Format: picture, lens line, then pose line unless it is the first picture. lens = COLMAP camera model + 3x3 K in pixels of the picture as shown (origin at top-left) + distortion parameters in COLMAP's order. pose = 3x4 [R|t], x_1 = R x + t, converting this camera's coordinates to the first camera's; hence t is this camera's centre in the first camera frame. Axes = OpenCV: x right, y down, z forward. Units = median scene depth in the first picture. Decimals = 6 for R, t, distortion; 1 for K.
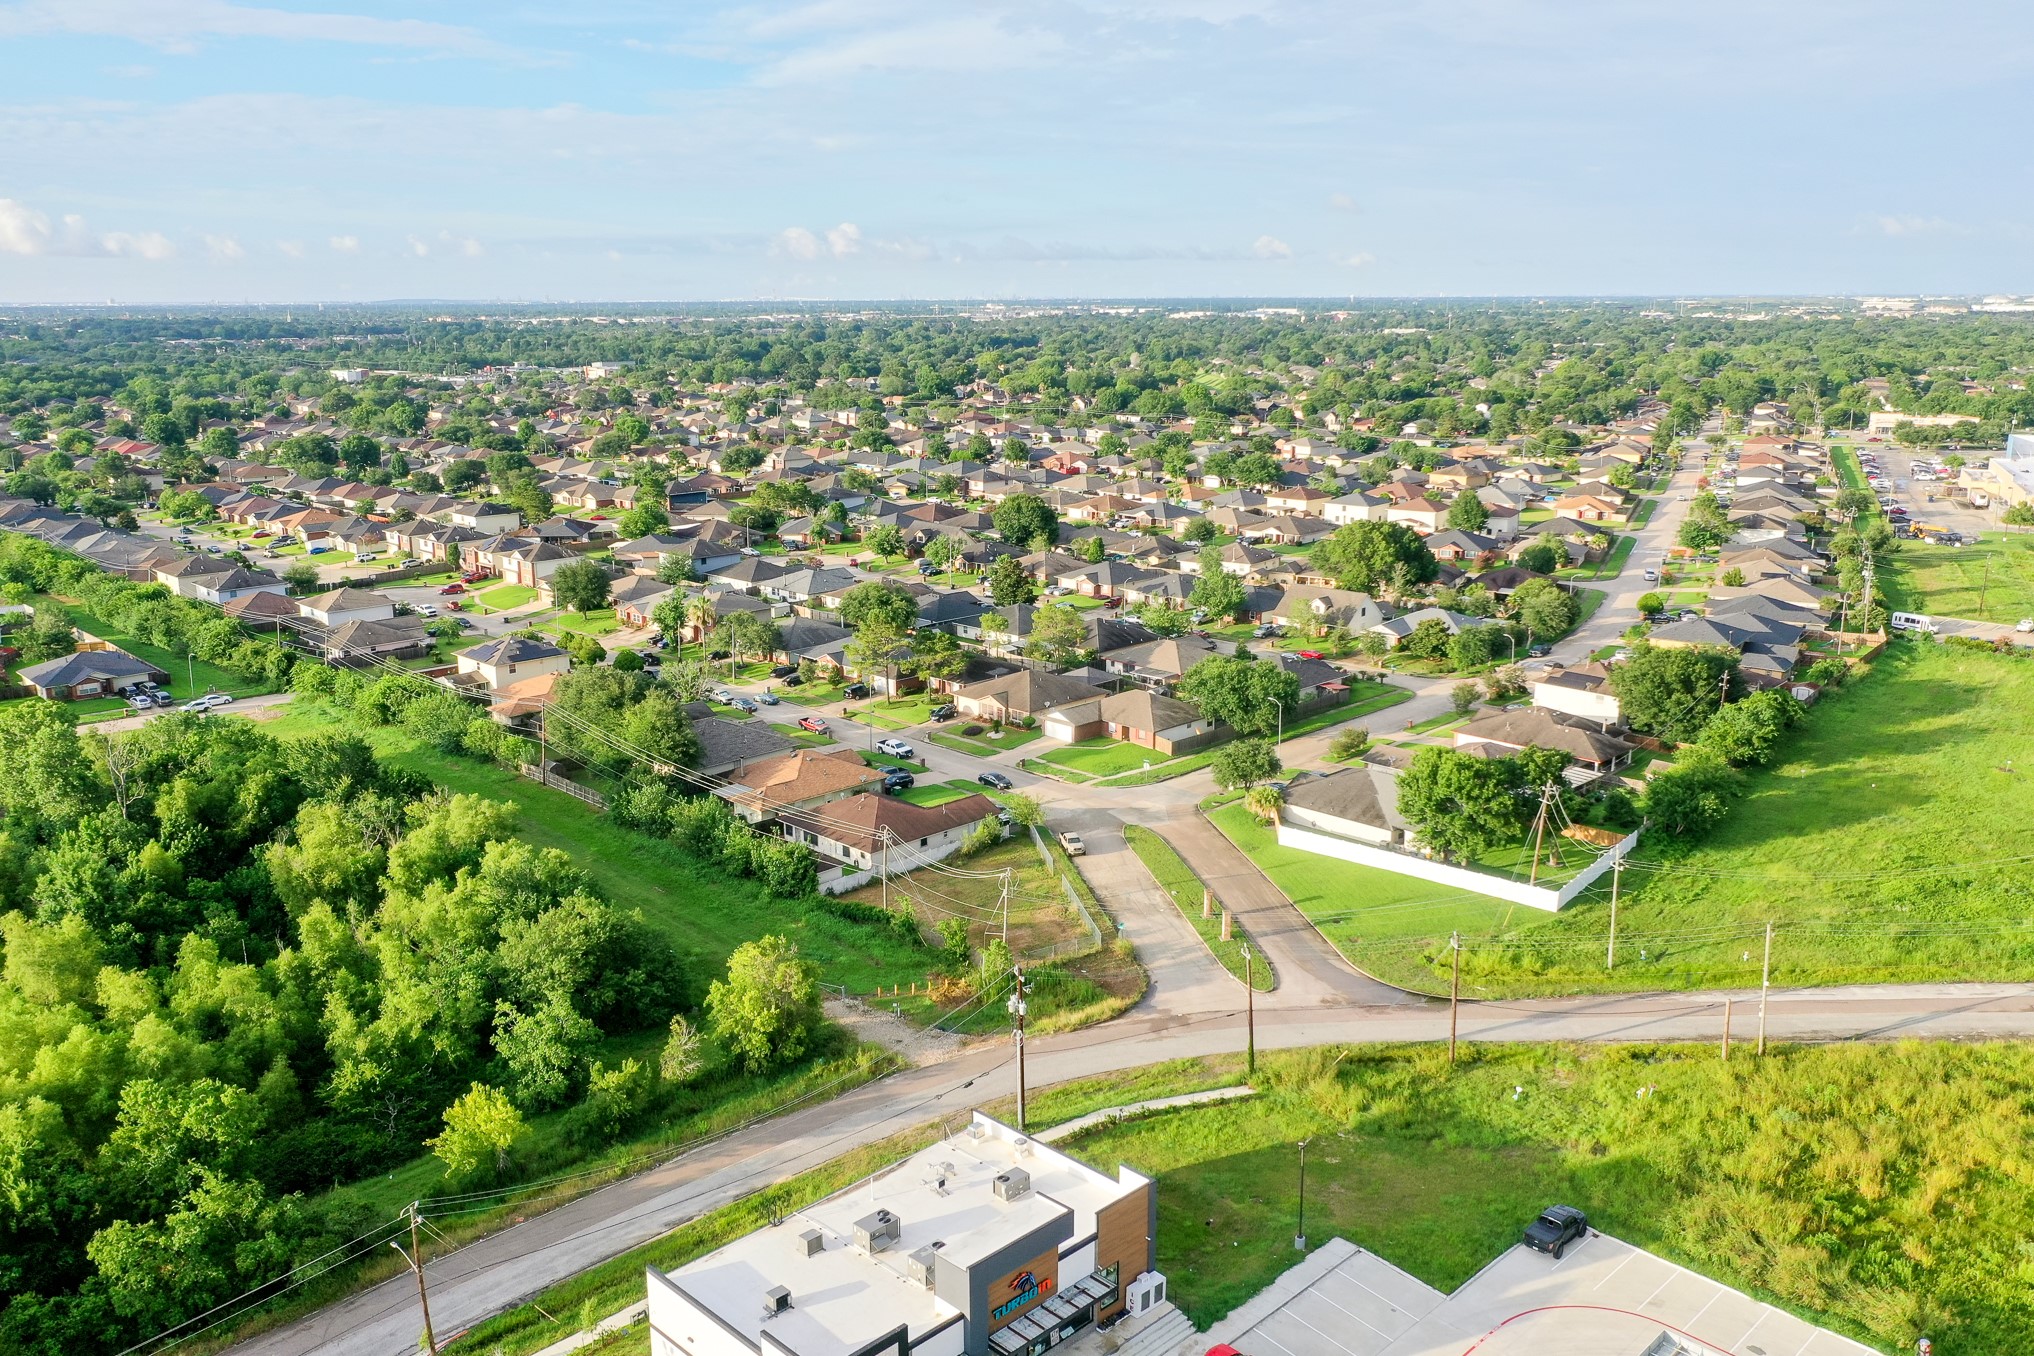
lens RADIAL K [[1624.7, 0, 1017.0], [0, 1624.7, 678.0], [0, 0, 1]] dist [0.002392, 0.001679]
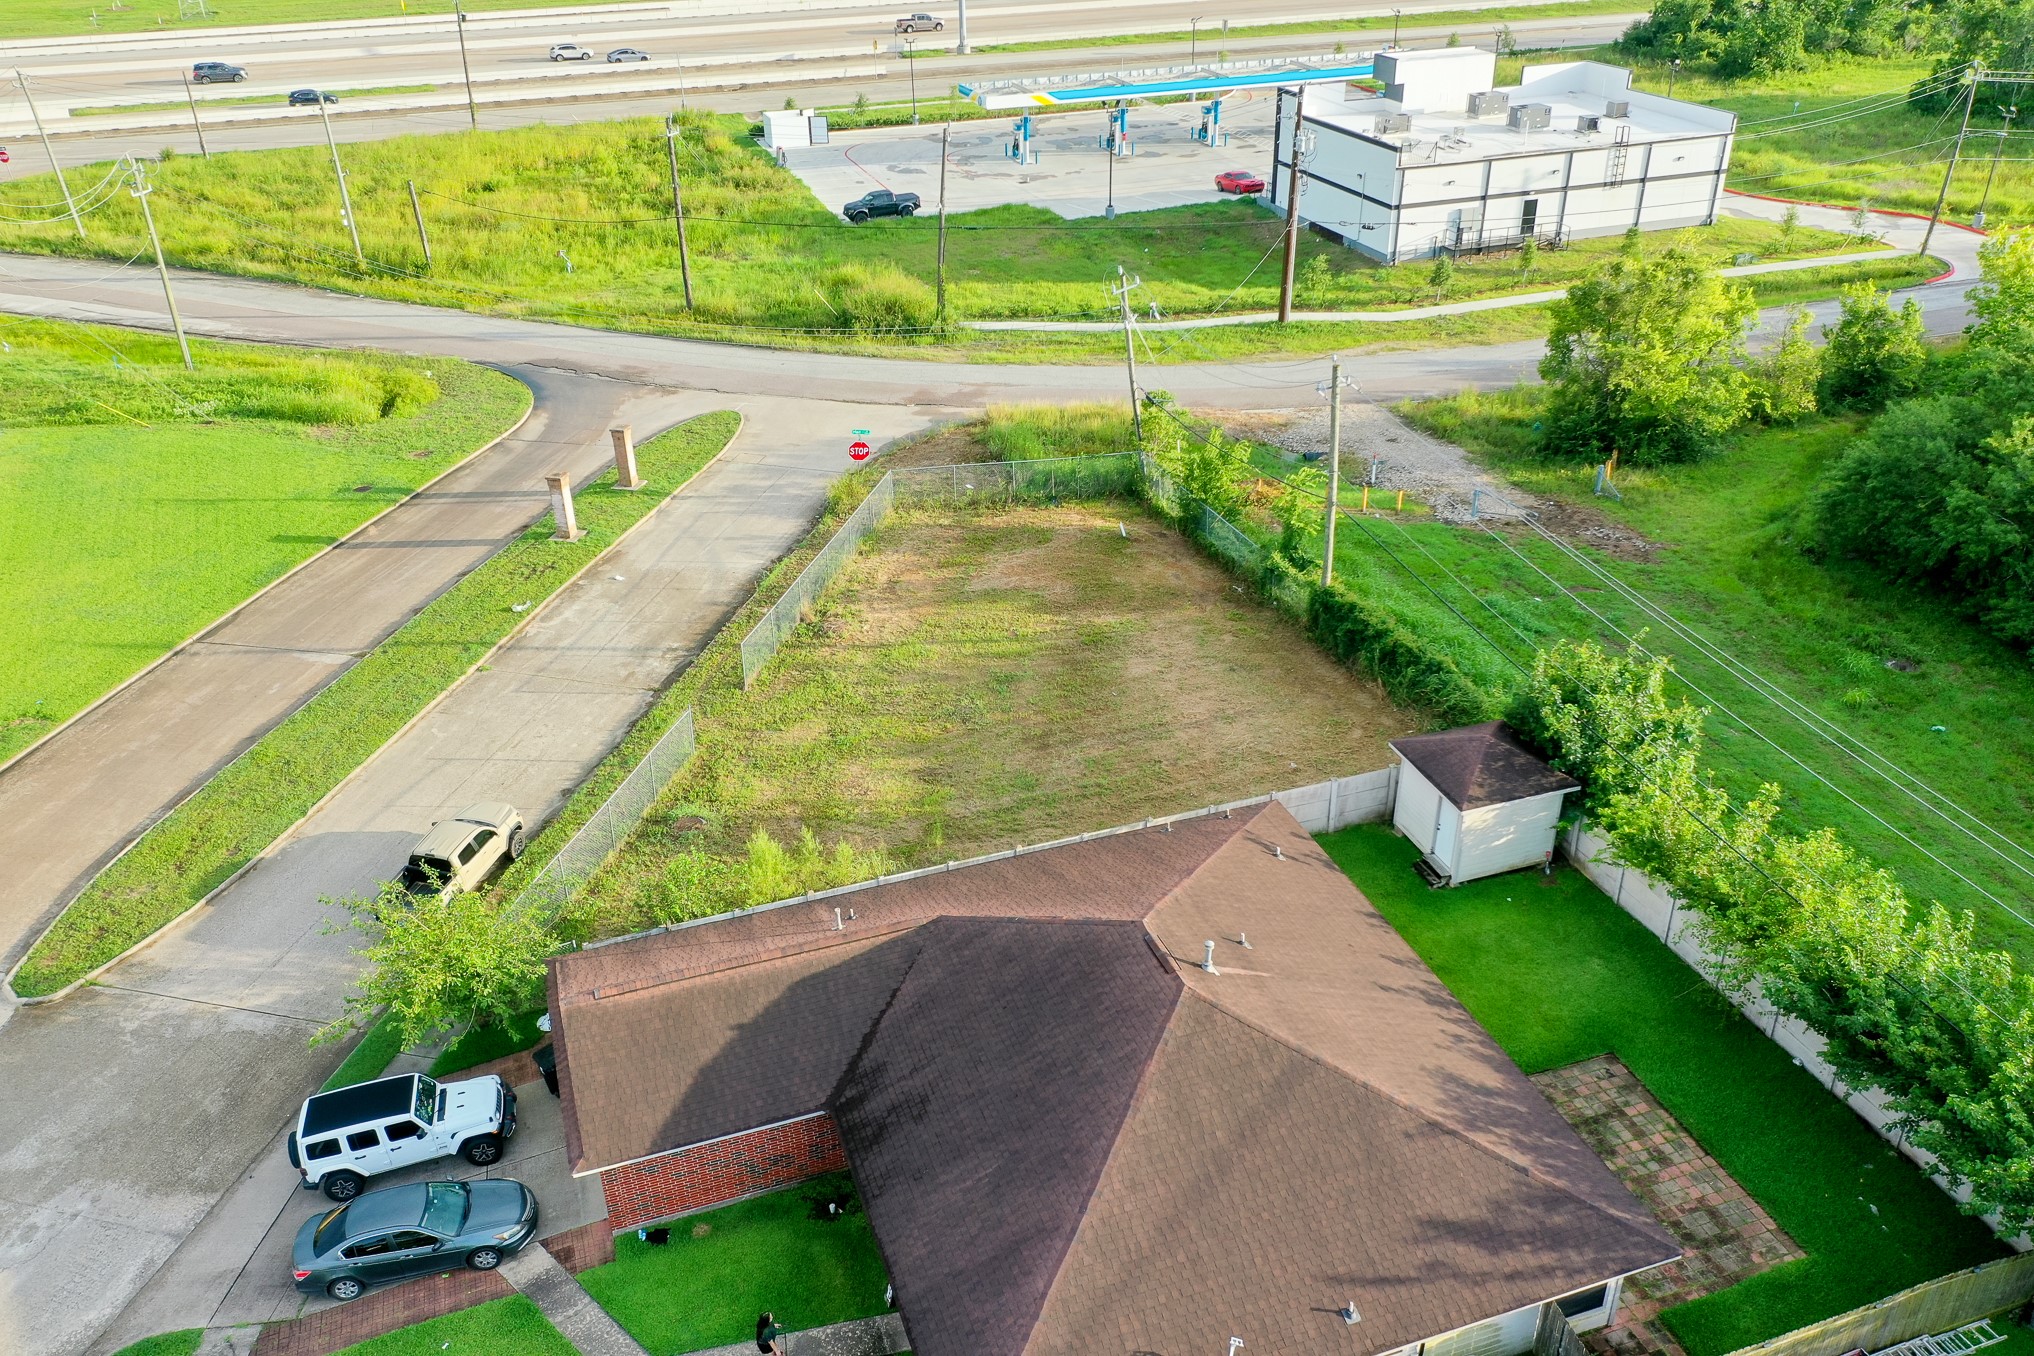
lens RADIAL K [[1603.9, 0, 1014.3], [0, 1603.9, 682.3], [0, 0, 1]] dist [0.010643, 0.001938]
pose [[-0.903001, -0.191116, 0.384792, -0.120318], [0.121934, 0.744789, 0.656065, -0.066430], [-0.411973, 0.639346, -0.649241, 0.952867]]
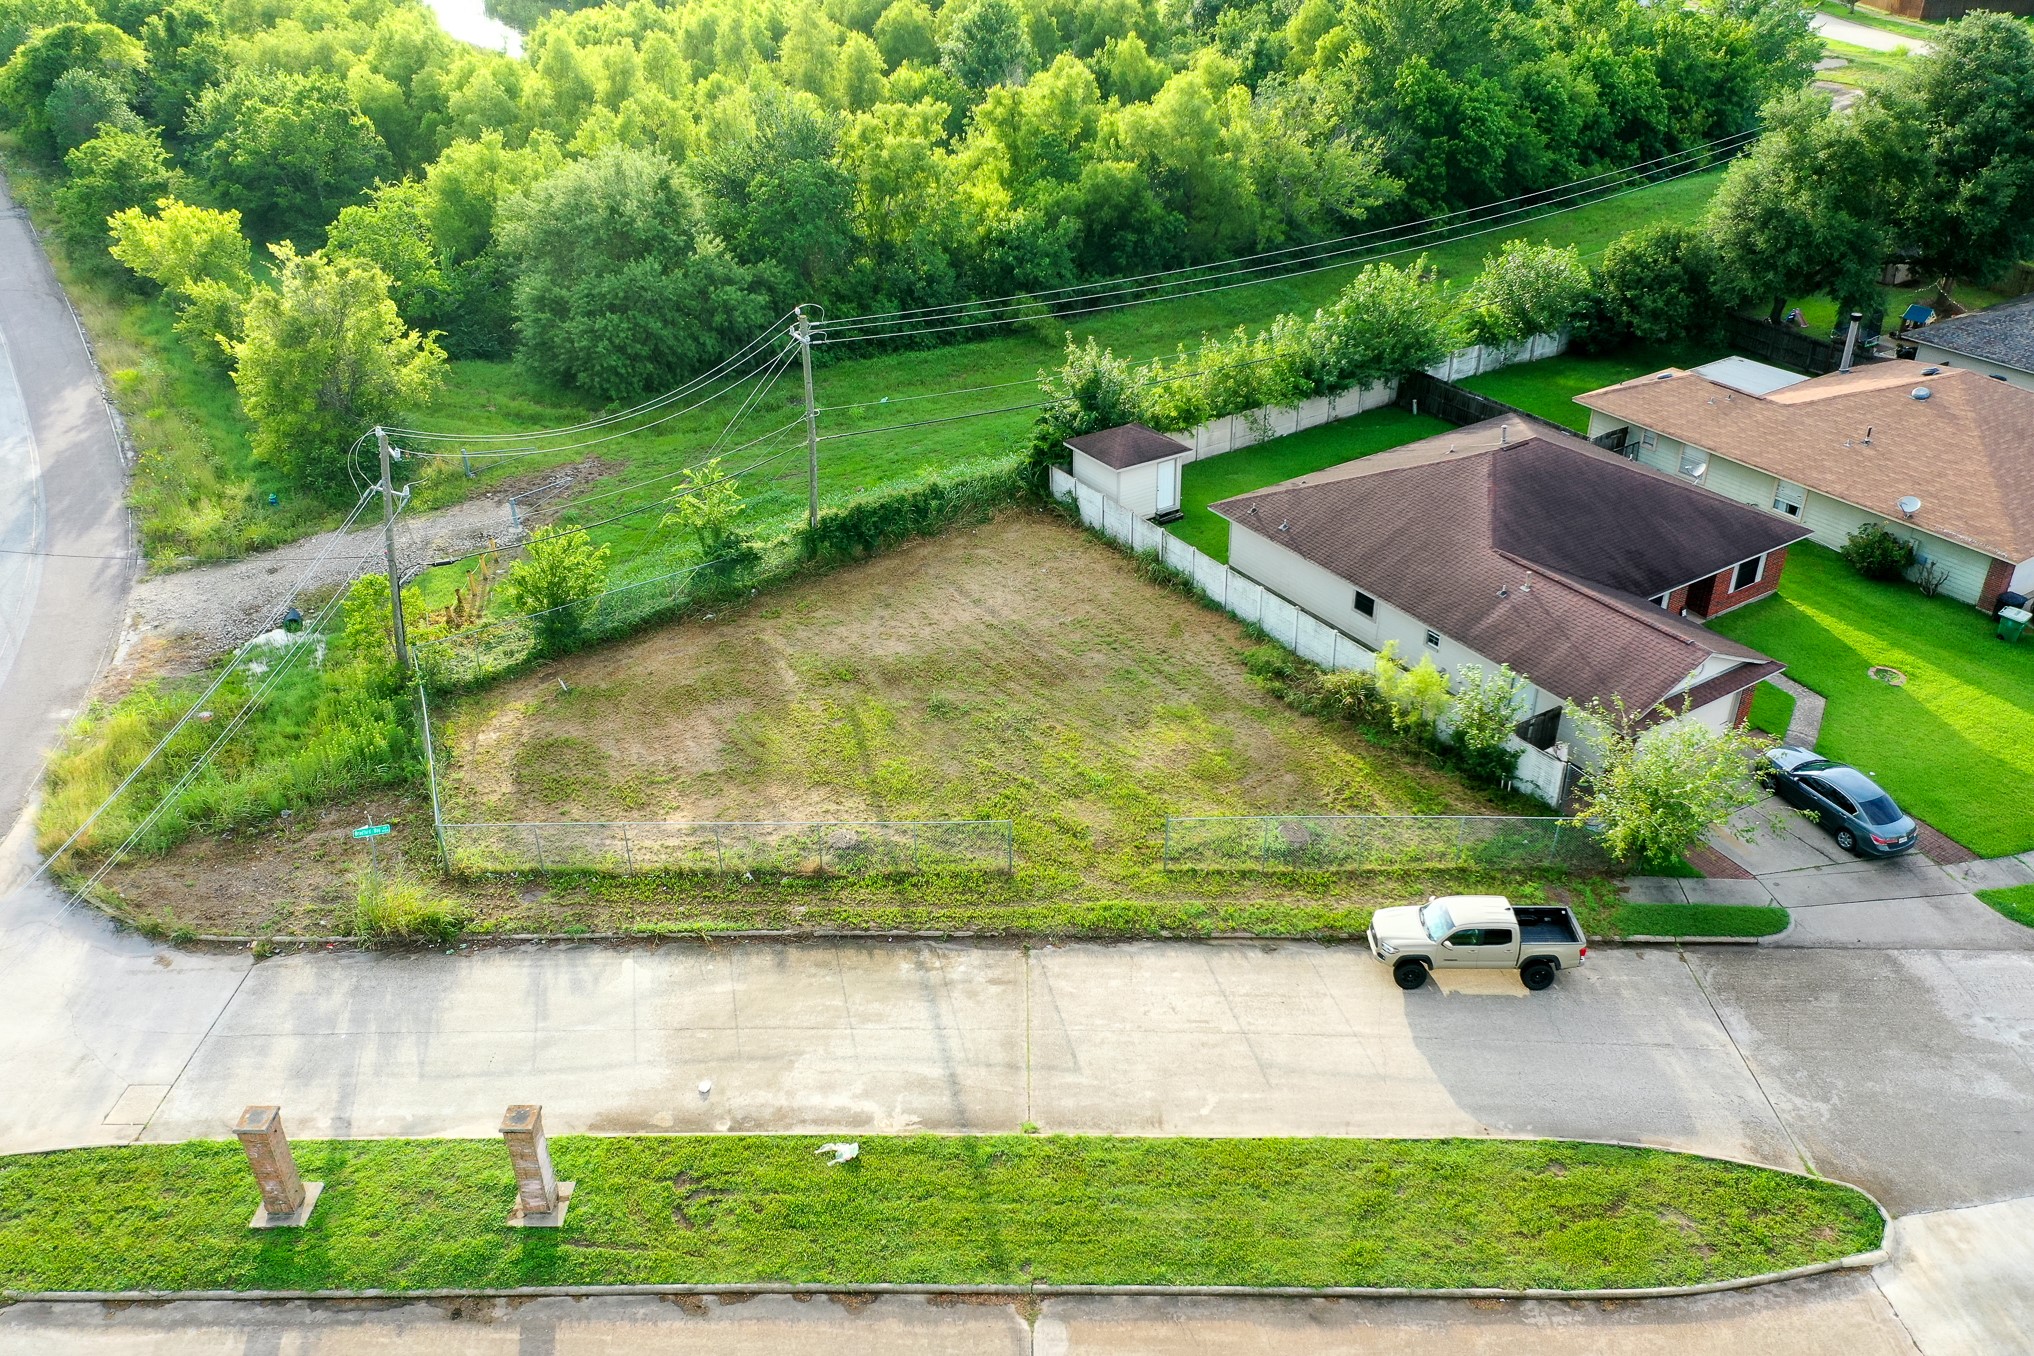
lens RADIAL K [[1603.9, 0, 1014.3], [0, 1603.9, 682.3], [0, 0, 1]] dist [0.010643, 0.001938]
pose [[-0.203891, 0.506782, -0.837616, 0.194805], [-0.212295, 0.812343, 0.543167, -0.037281], [0.955698, 0.288569, -0.058042, 0.804277]]
